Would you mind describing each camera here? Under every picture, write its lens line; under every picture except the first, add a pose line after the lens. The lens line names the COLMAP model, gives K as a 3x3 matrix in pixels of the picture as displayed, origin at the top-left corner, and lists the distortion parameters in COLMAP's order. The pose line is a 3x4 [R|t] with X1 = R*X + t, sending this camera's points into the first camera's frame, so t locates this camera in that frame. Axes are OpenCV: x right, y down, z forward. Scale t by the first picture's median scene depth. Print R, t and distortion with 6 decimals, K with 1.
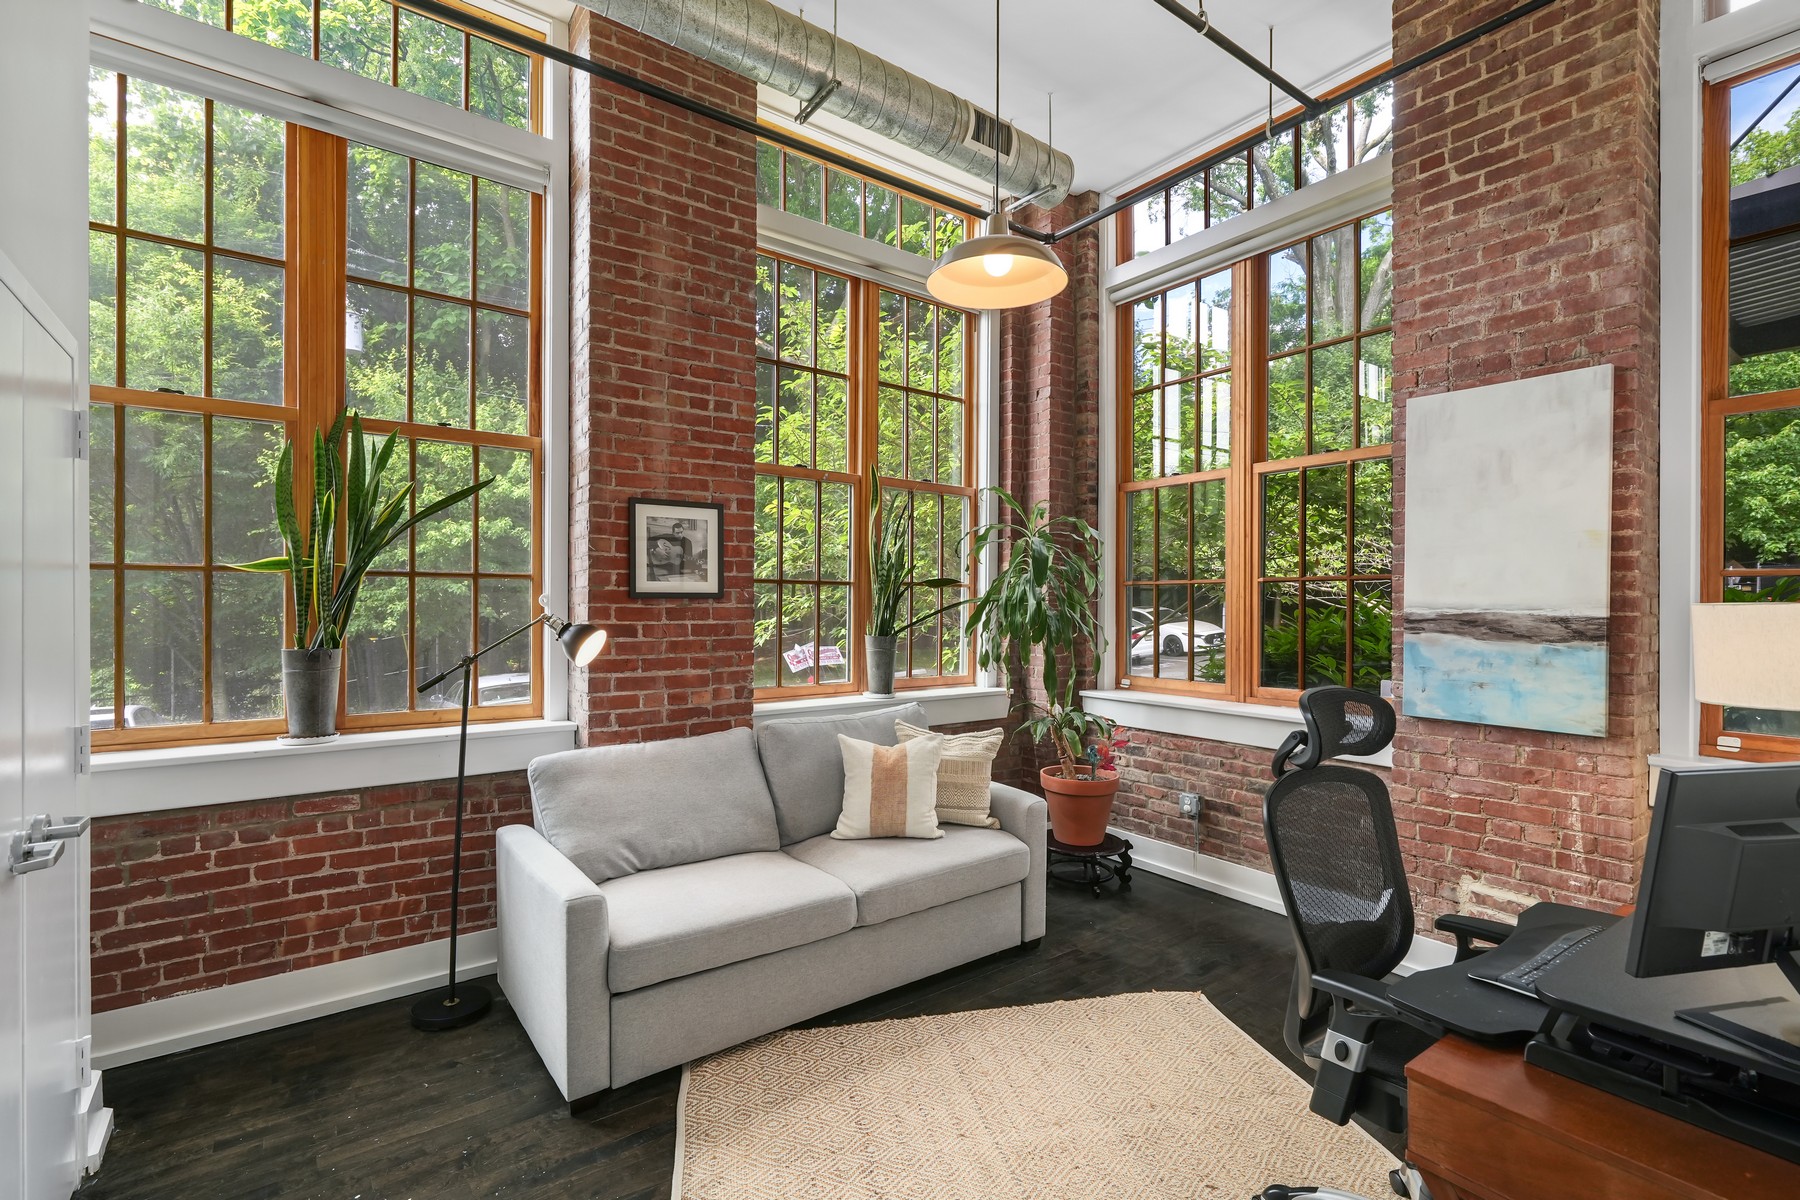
lens RADIAL K [[820.4, 0, 890.2], [0, 820.4, 590.2], [0, 0, 1]] dist [-0.002292, 0.000162]
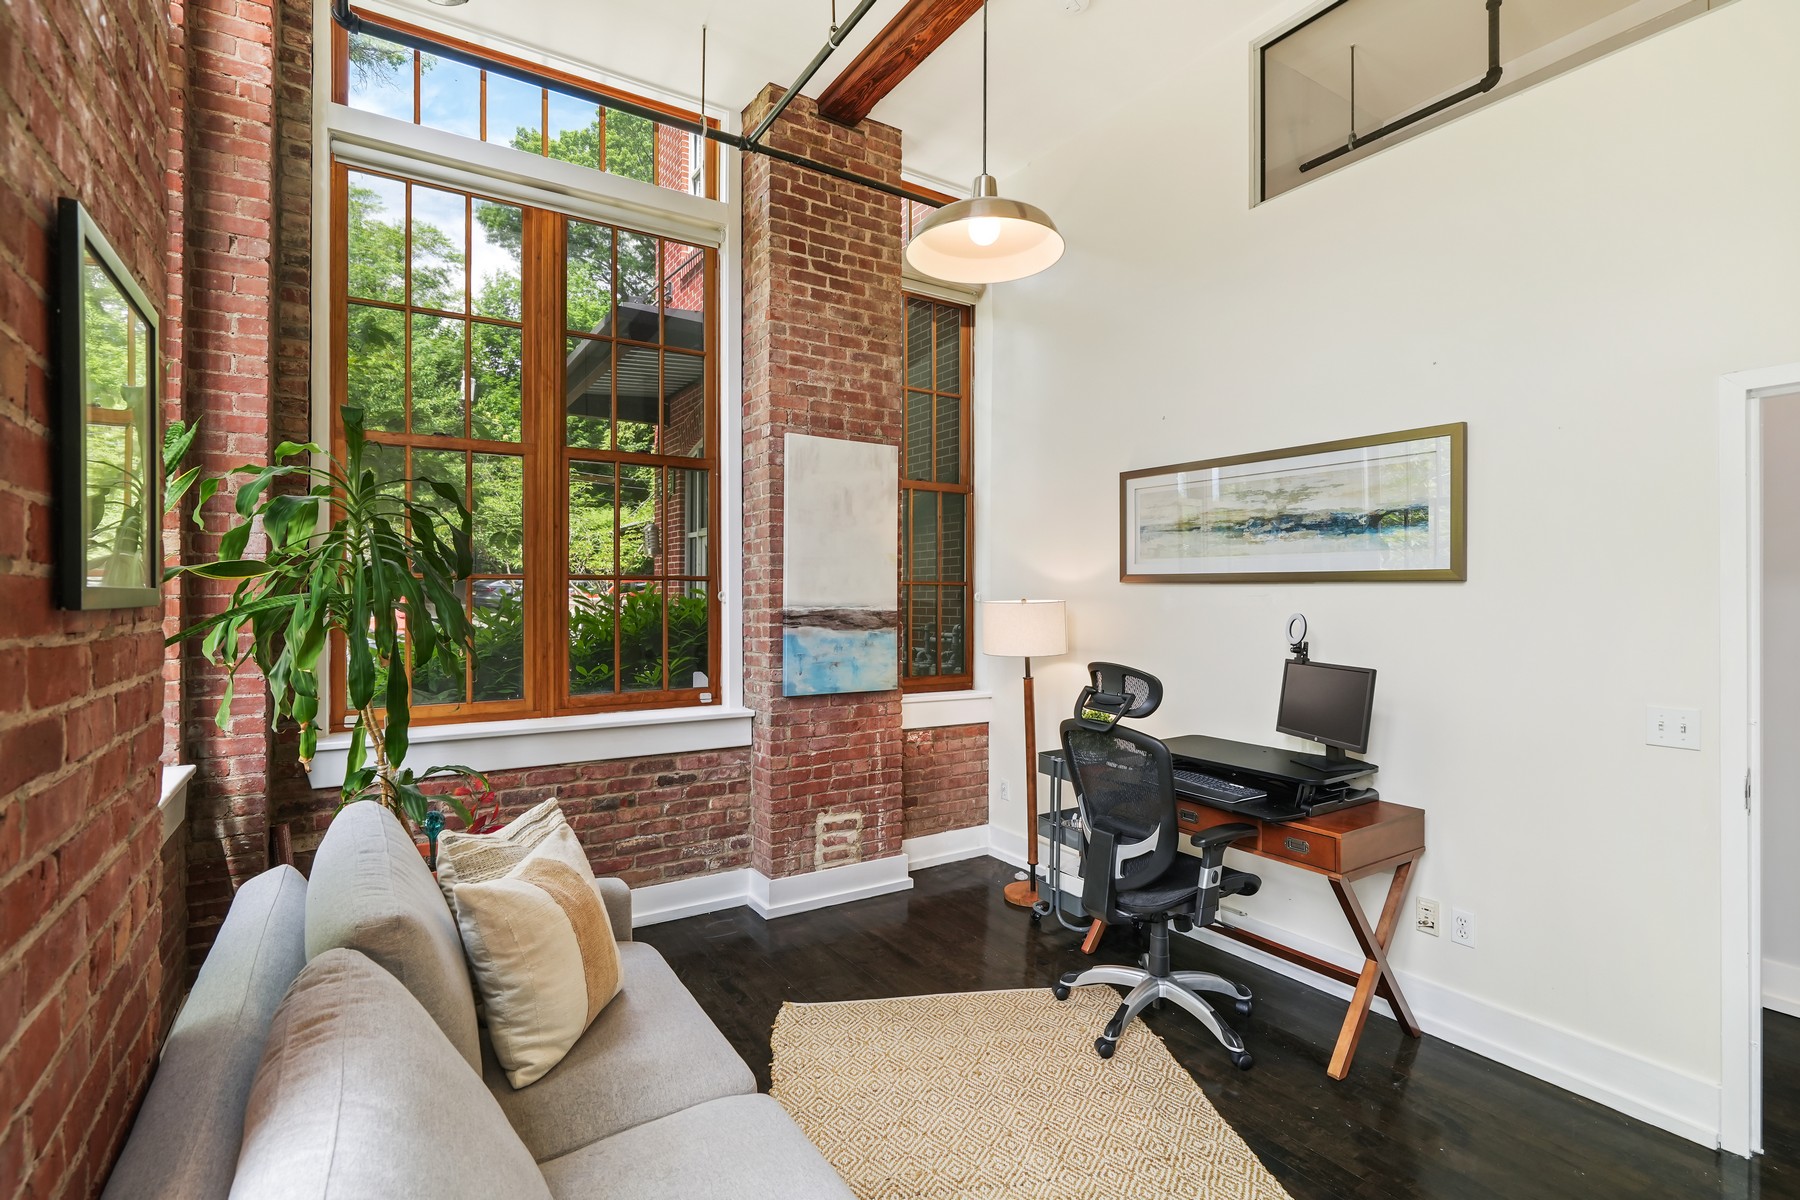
lens RADIAL K [[820.4, 0, 890.2], [0, 820.4, 590.2], [0, 0, 1]] dist [-0.002292, 0.000162]
pose [[0.064042, 0.011342, 0.997883, -0.605974], [-0.010097, 0.999892, -0.010716, 0.009753], [-0.997896, -0.009389, 0.064150, 0.839571]]
